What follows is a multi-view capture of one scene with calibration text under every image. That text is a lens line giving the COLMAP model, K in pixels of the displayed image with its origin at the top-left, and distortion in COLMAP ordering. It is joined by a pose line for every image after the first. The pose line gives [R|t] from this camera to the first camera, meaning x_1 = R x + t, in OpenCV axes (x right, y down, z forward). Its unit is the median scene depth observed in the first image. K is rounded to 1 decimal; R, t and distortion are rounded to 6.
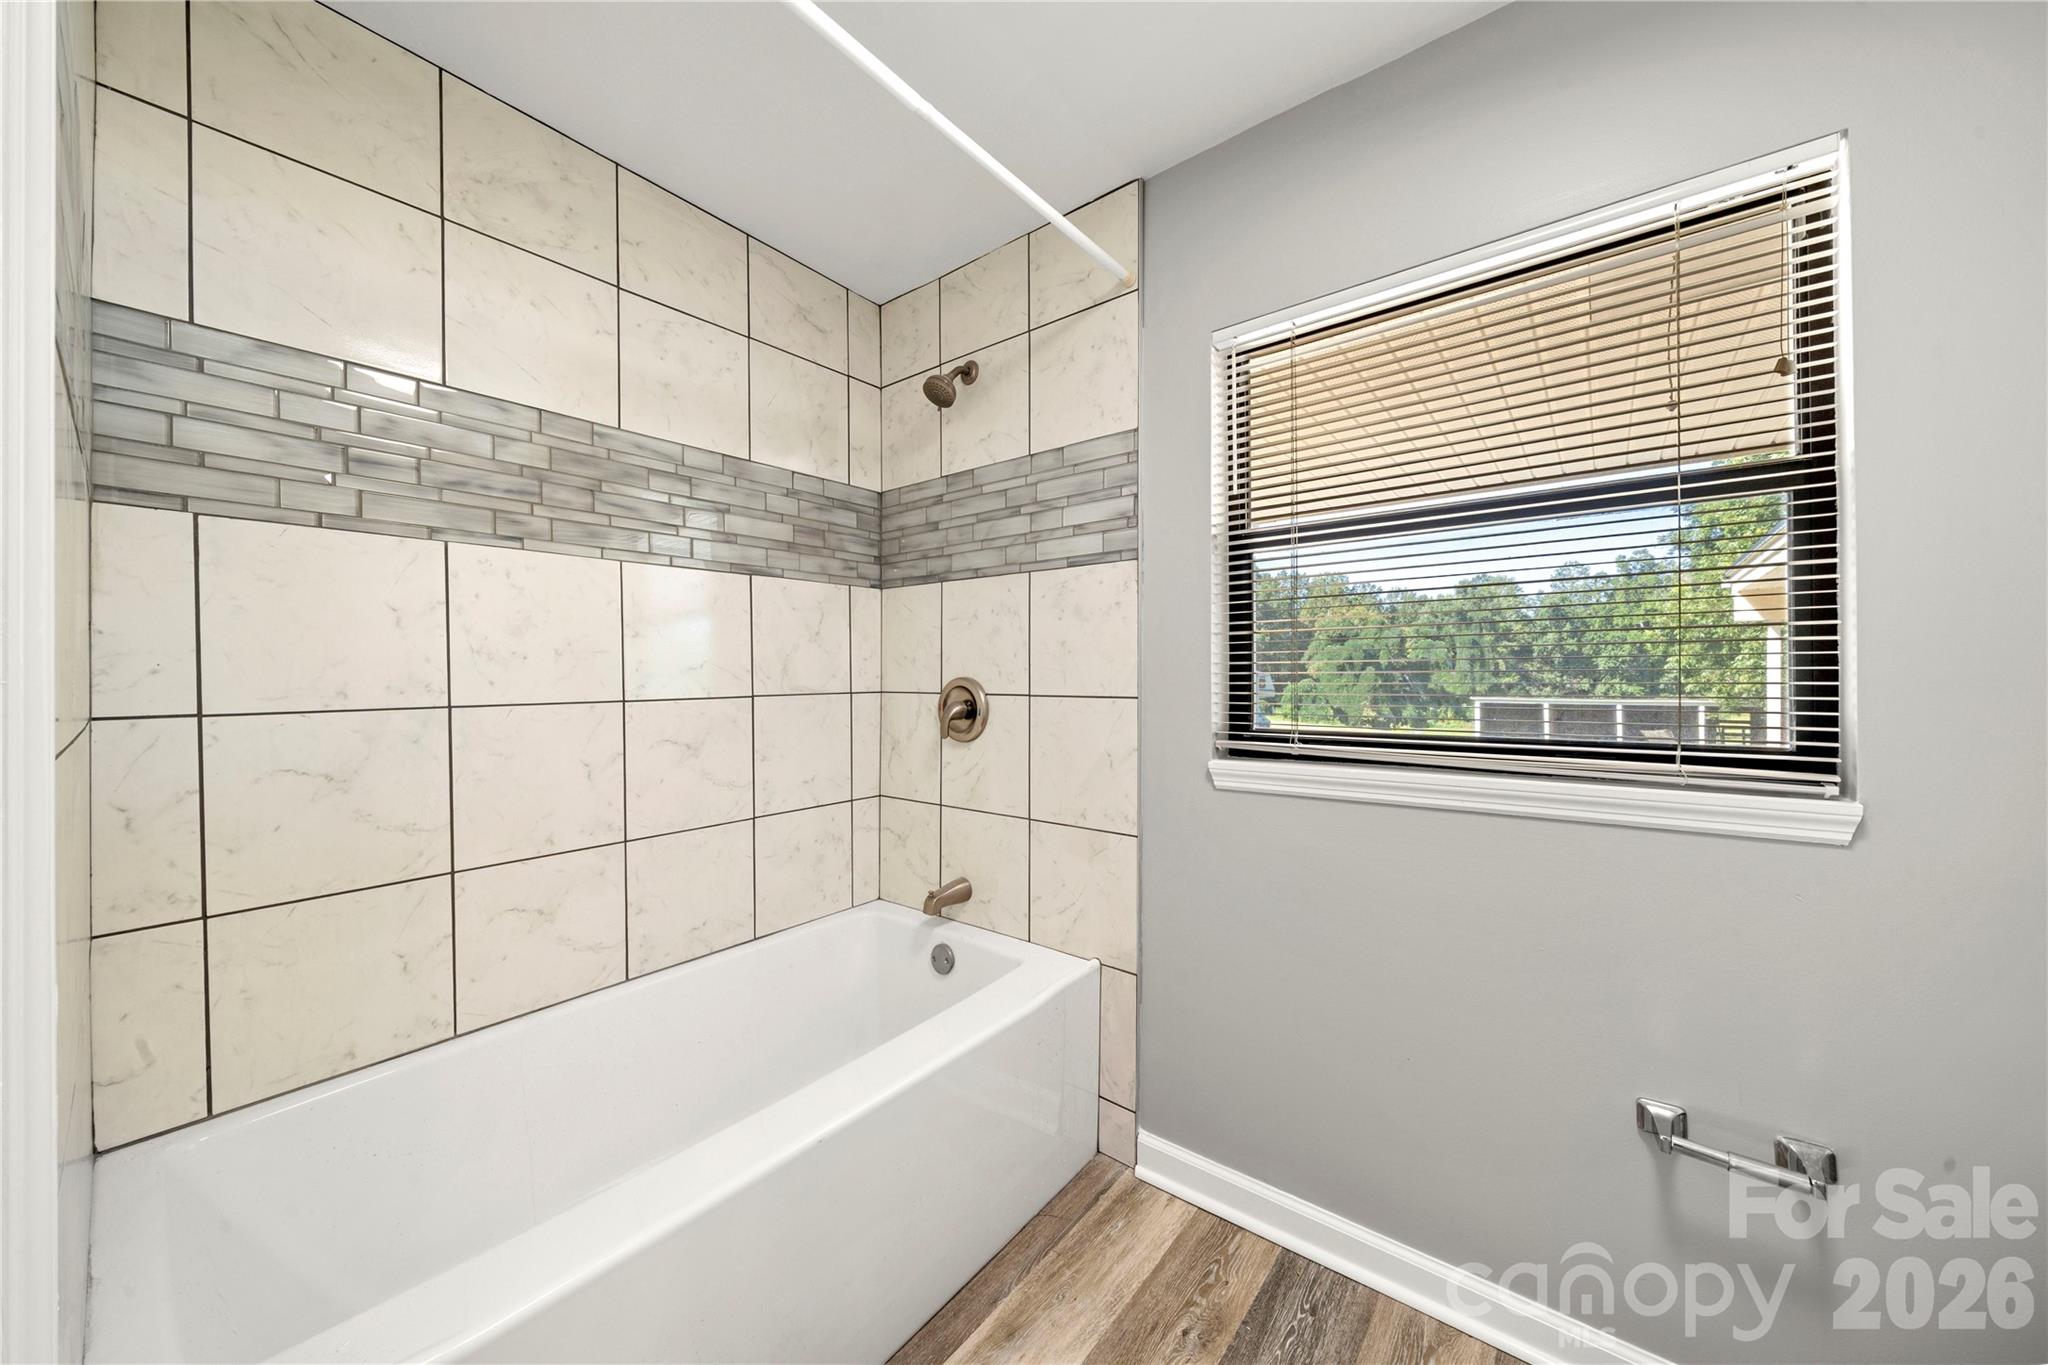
lens RADIAL K [[724.6, 0, 1024.0], [0, 724.6, 682.5], [0, 0, 1]] dist [-0.001178, -0.000312]
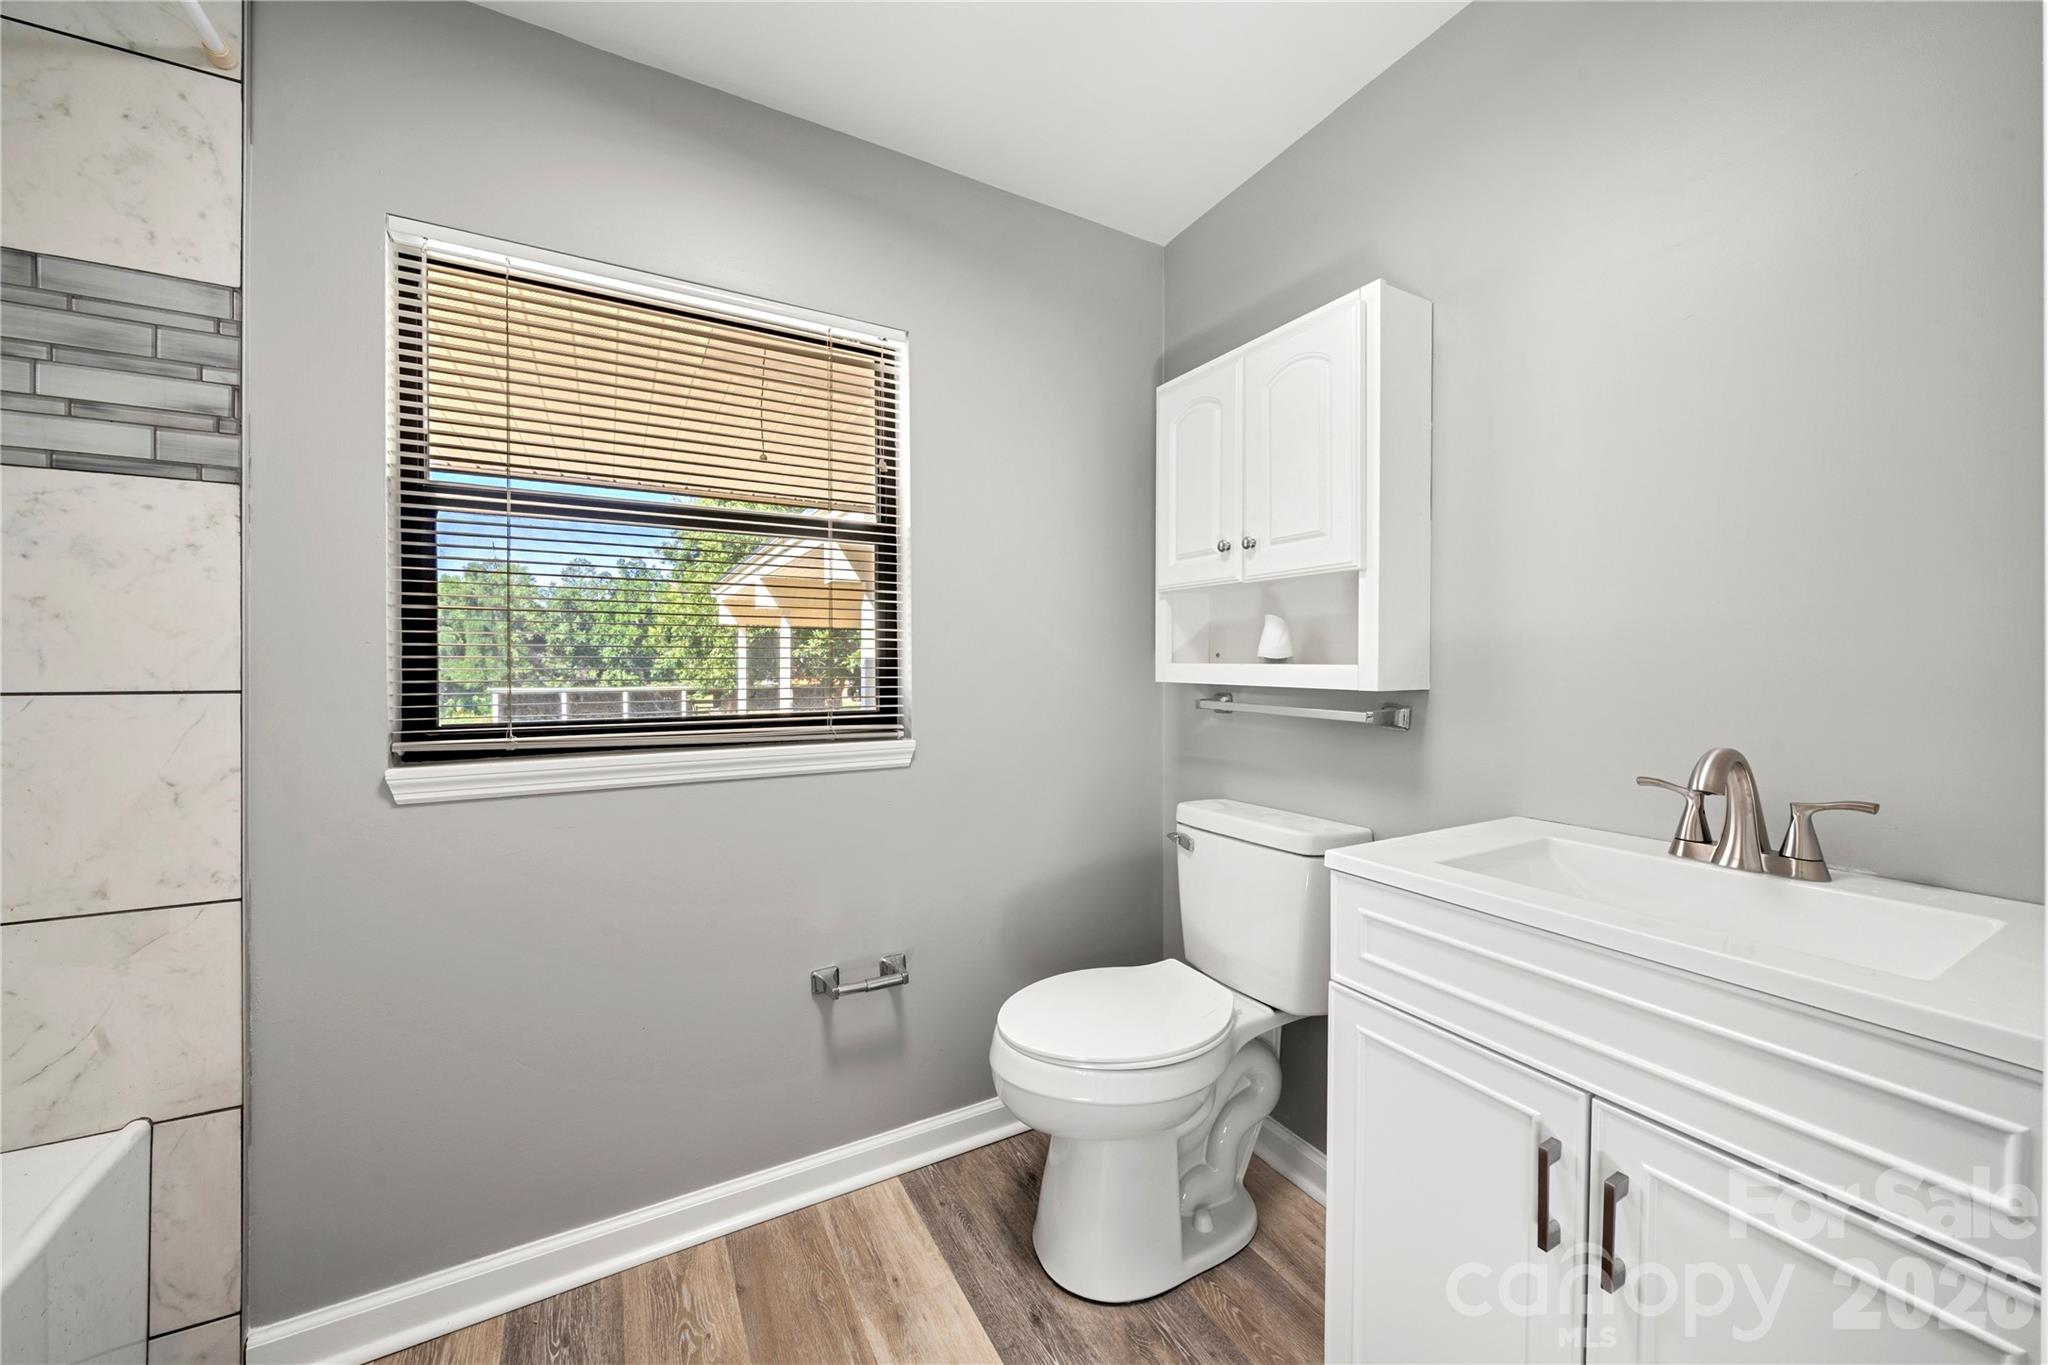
lens RADIAL K [[734.0, 0, 1009.5], [0, 734.0, 675.1], [0, 0, 1]] dist [-0.000484, -0.000116]
pose [[0.386580, -0.008300, 0.922219, -0.197701], [0.004838, 0.999964, 0.006972, 0.004471], [-0.922243, 0.001766, 0.386606, 0.085043]]
